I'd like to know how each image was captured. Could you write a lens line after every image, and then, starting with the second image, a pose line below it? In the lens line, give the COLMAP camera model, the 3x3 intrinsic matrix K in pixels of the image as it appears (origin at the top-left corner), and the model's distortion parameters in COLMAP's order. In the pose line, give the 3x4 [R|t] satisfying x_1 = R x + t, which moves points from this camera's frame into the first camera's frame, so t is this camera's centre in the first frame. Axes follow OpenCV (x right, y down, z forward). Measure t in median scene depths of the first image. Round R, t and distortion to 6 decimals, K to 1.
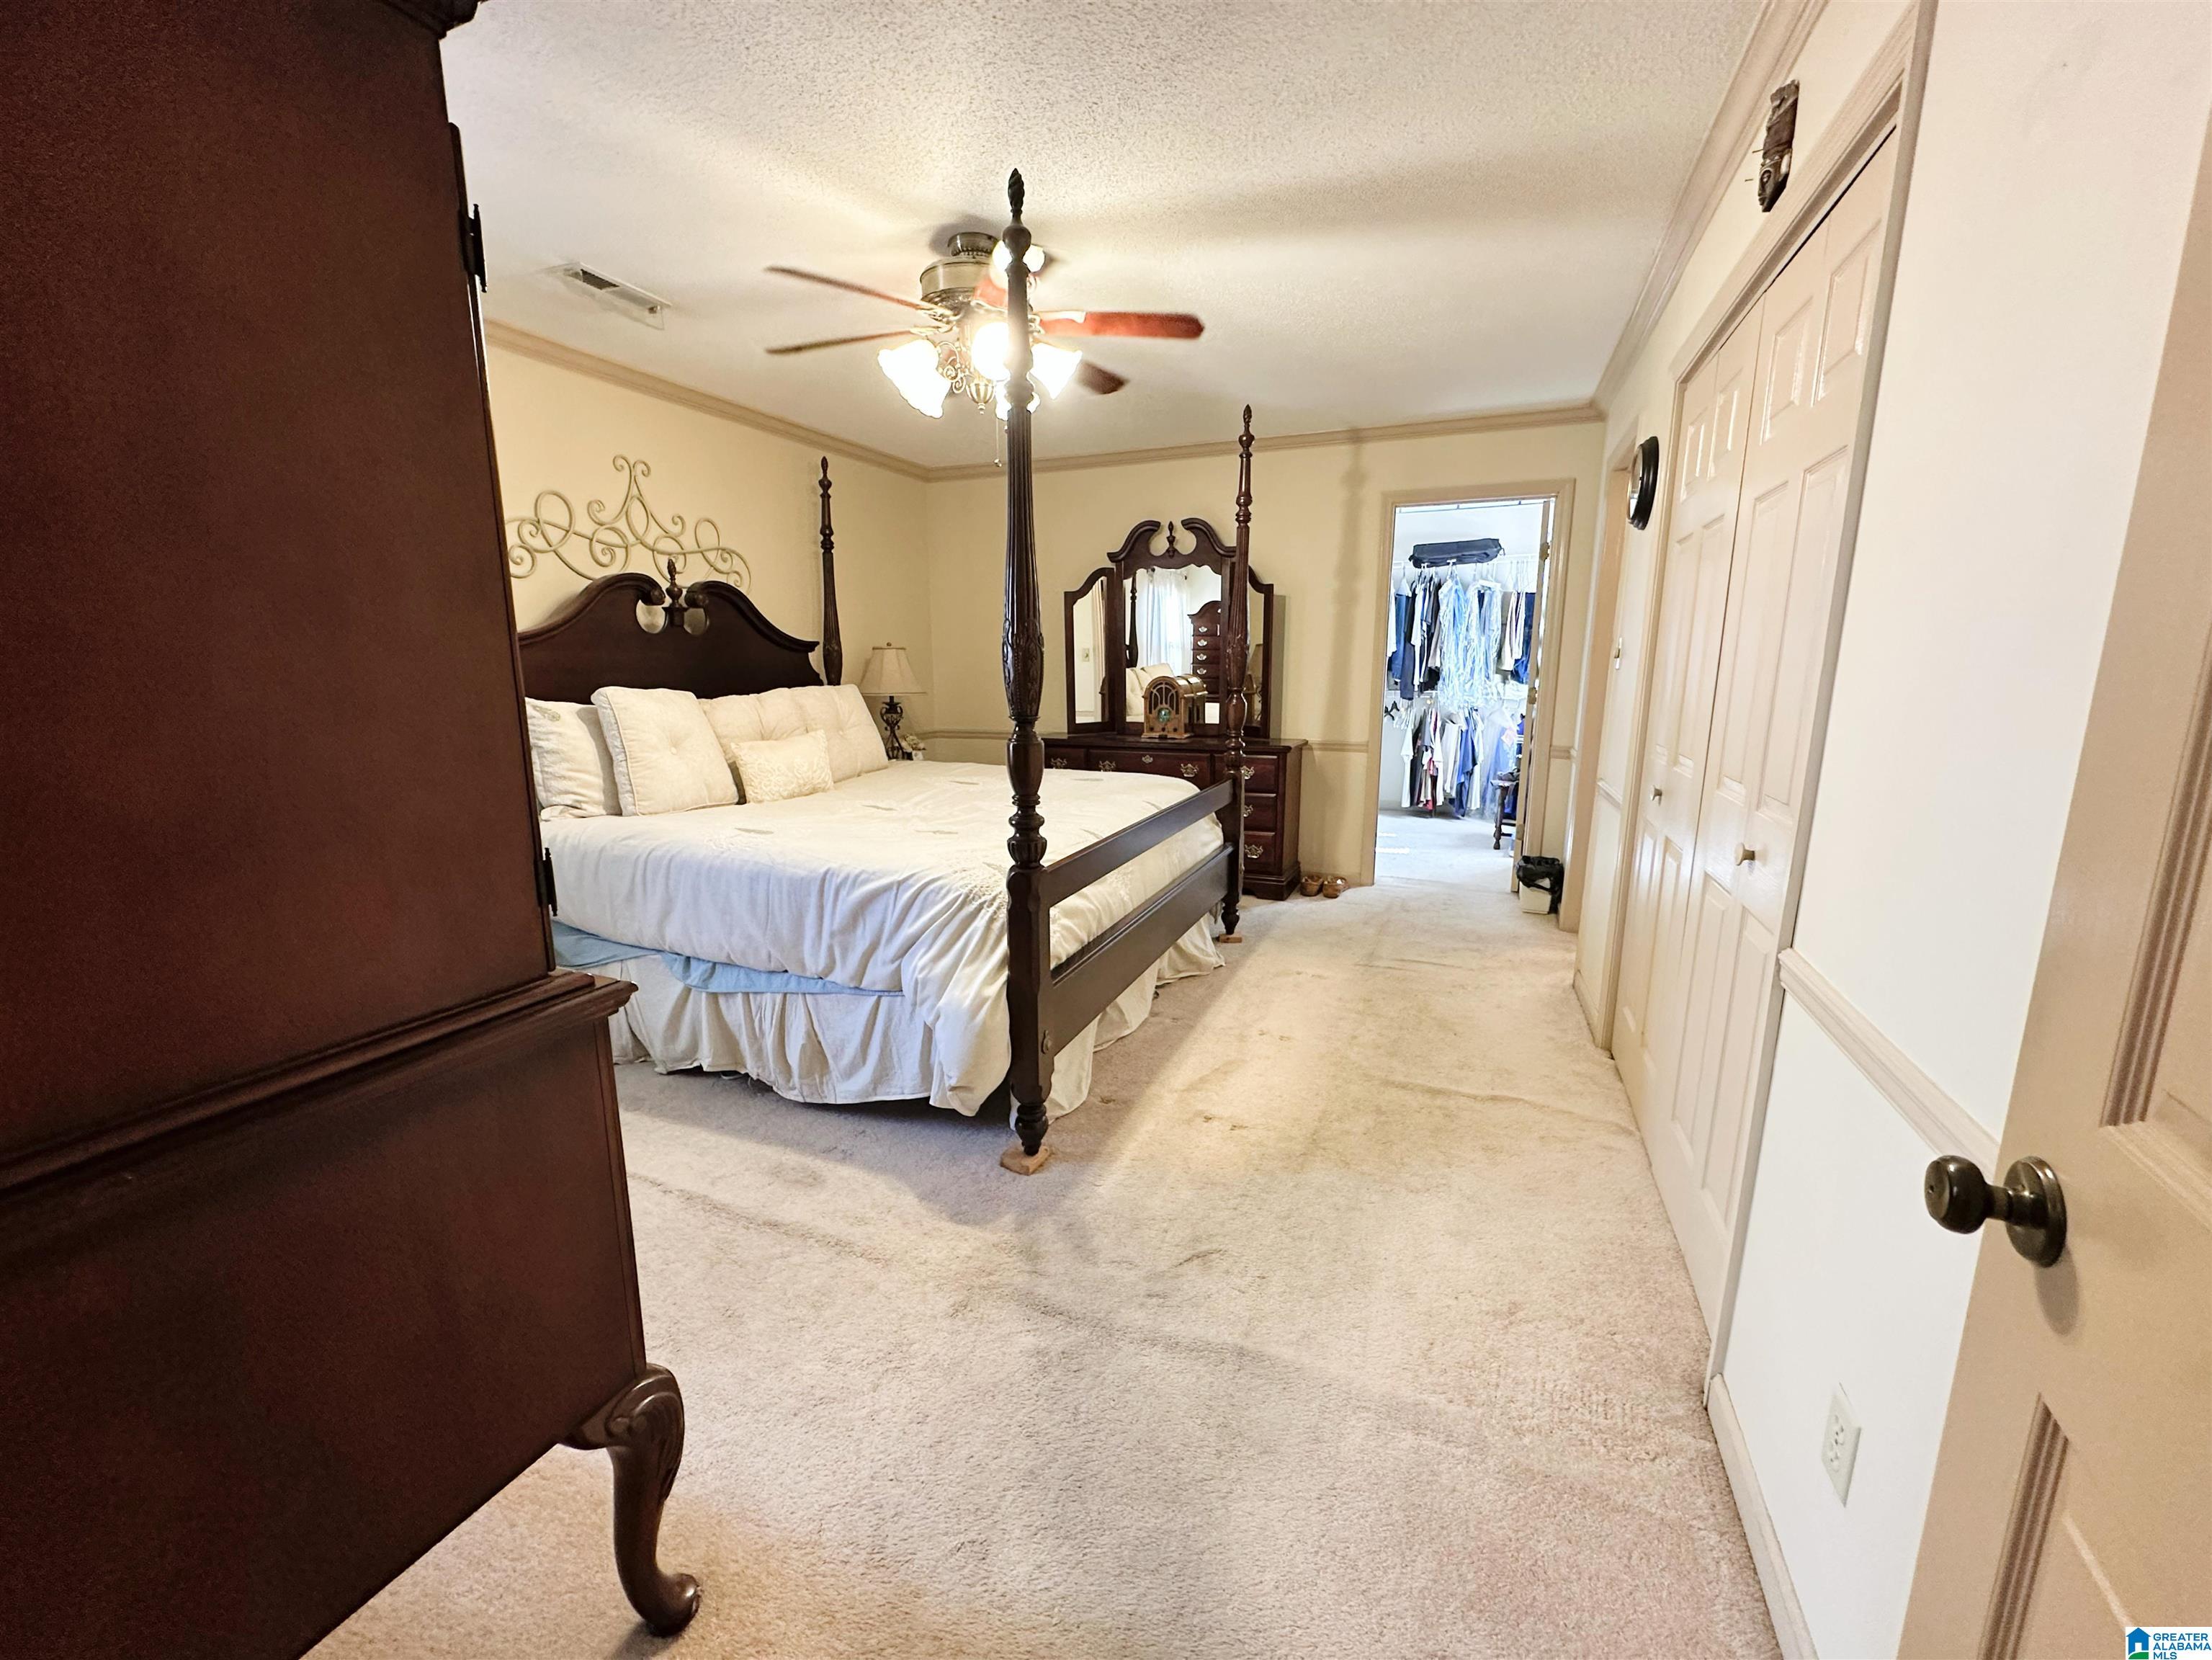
lens RADIAL K [[878.3, 0, 1097.7], [0, 878.3, 830.3], [0, 0, 1]] dist [-0.004957, 0.001060]
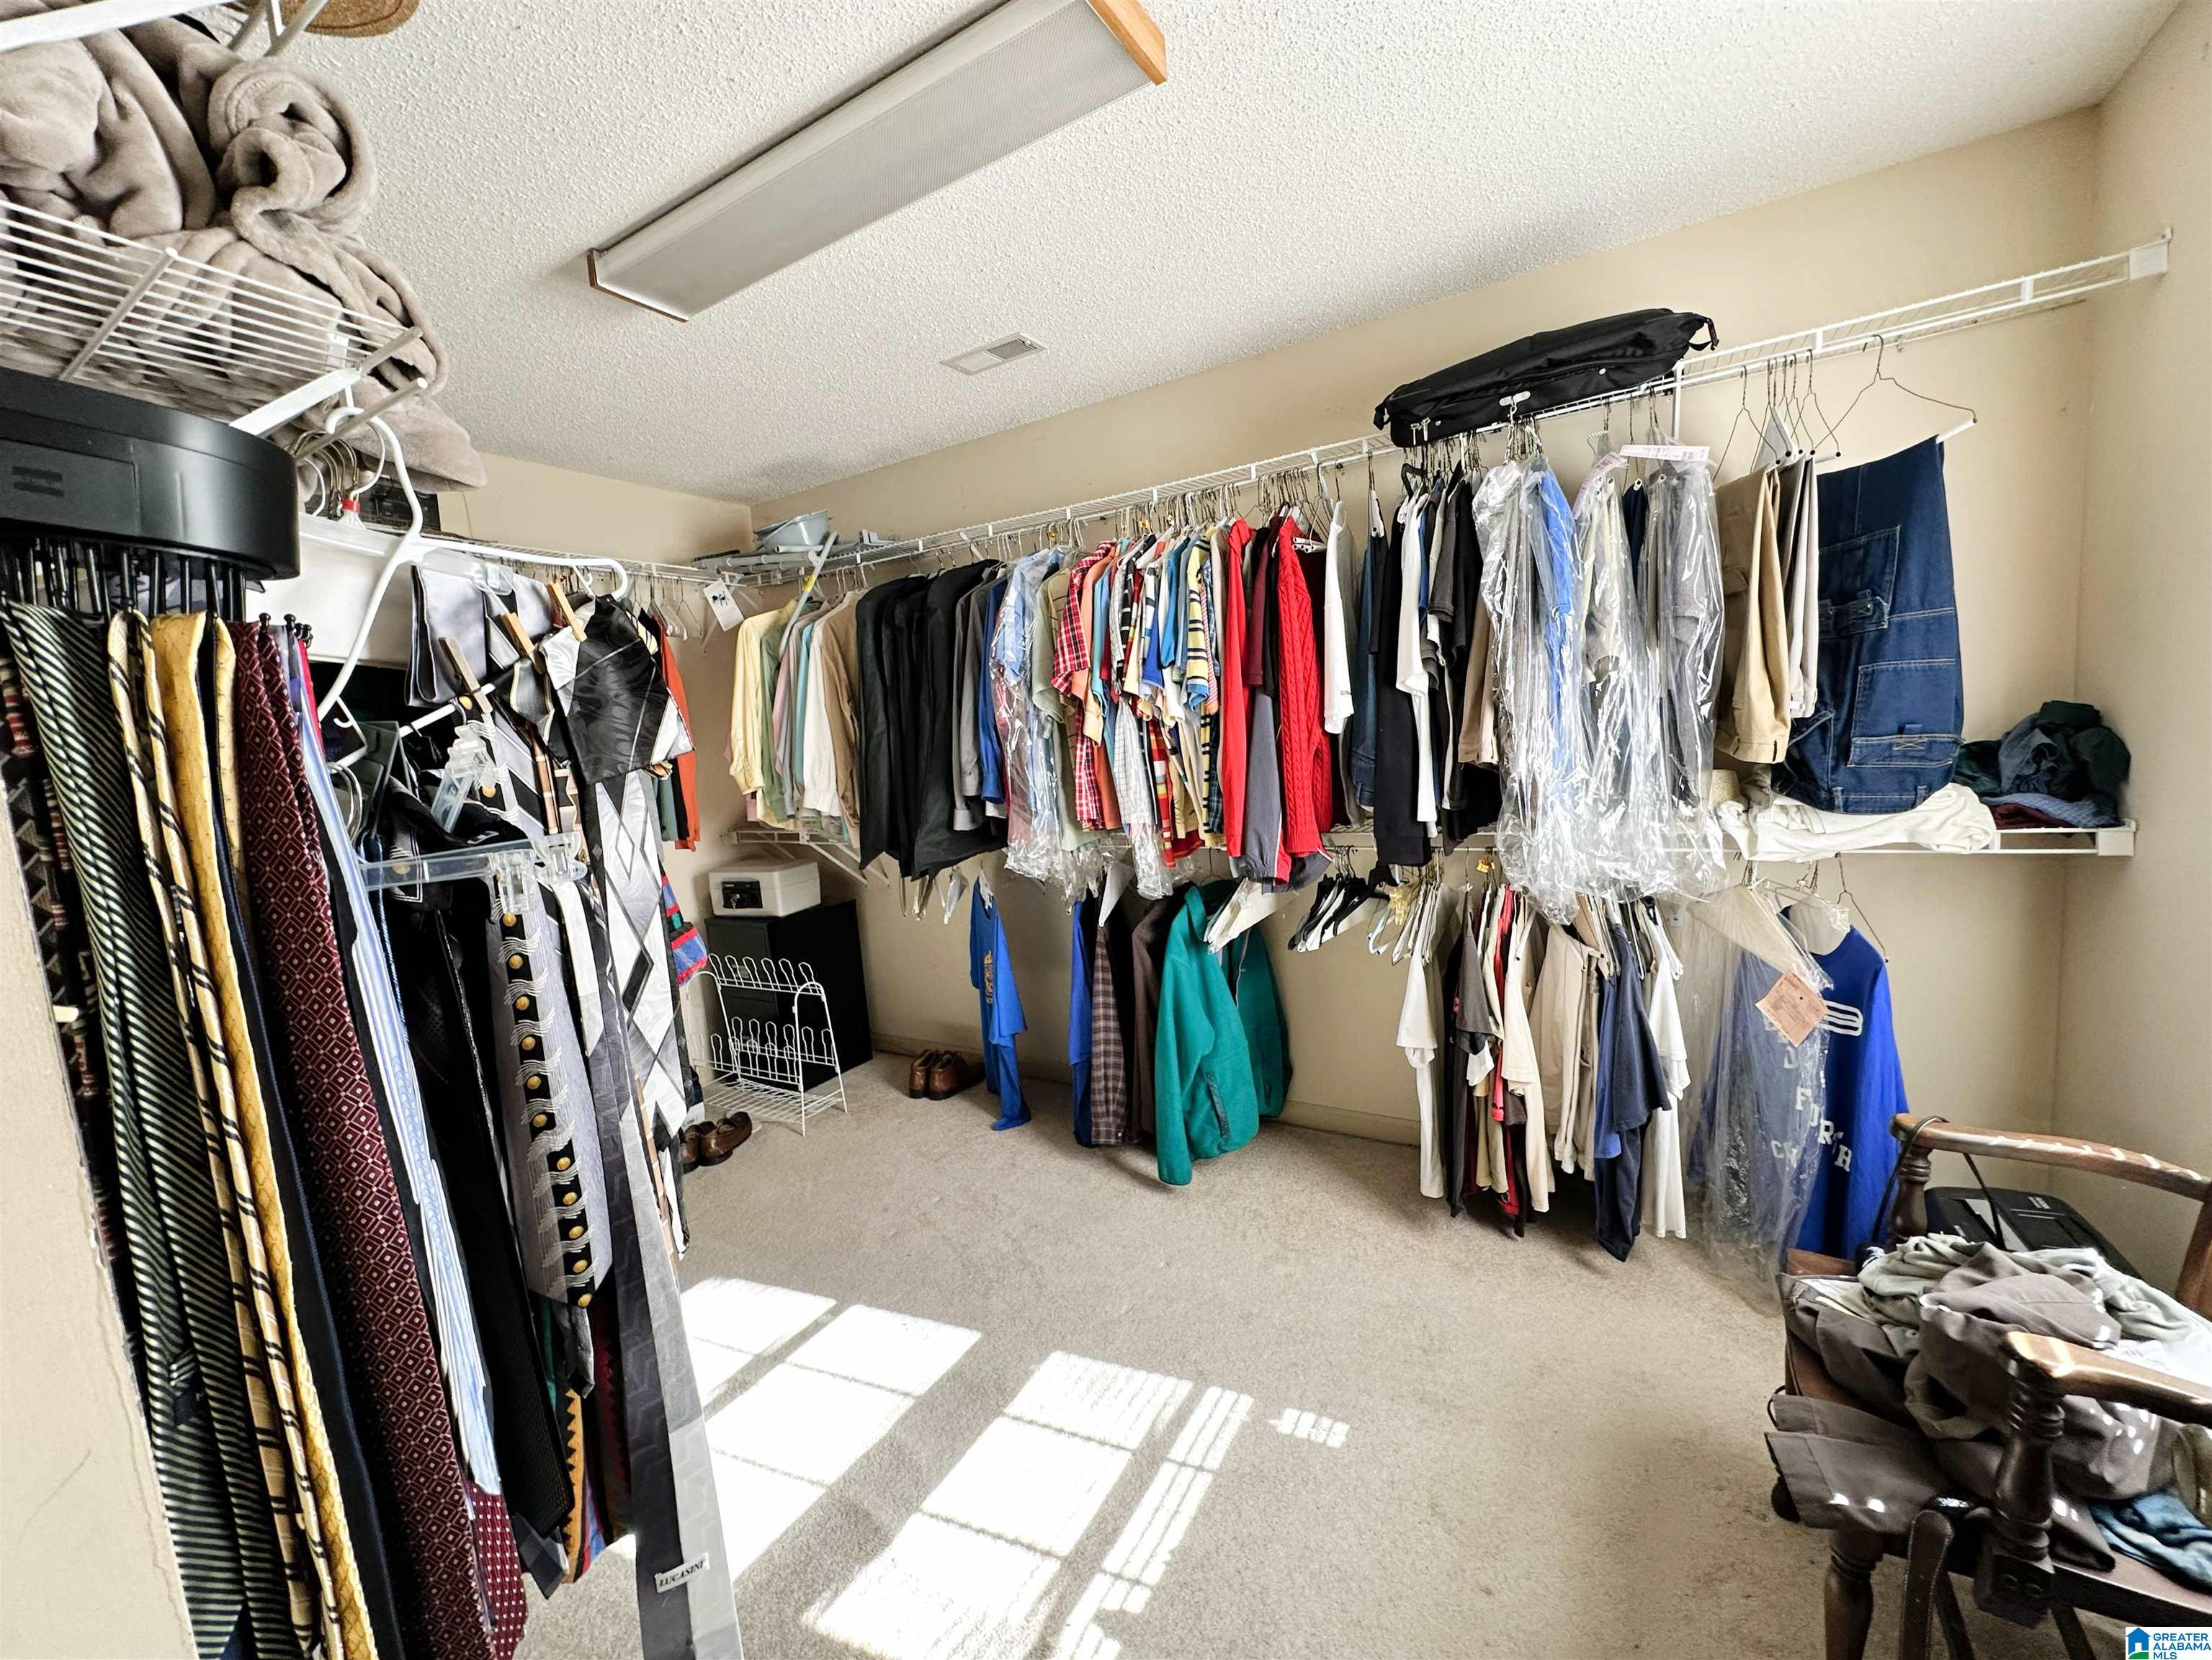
lens RADIAL K [[878.3, 0, 1099.4], [0, 878.3, 827.6], [0, 0, 1]] dist [-0.004957, 0.001060]
pose [[0.987841, -0.049174, -0.147483, 0.339110], [0.038586, 0.996525, -0.073814, -0.167443], [0.150601, 0.067226, 0.986306, 0.784787]]
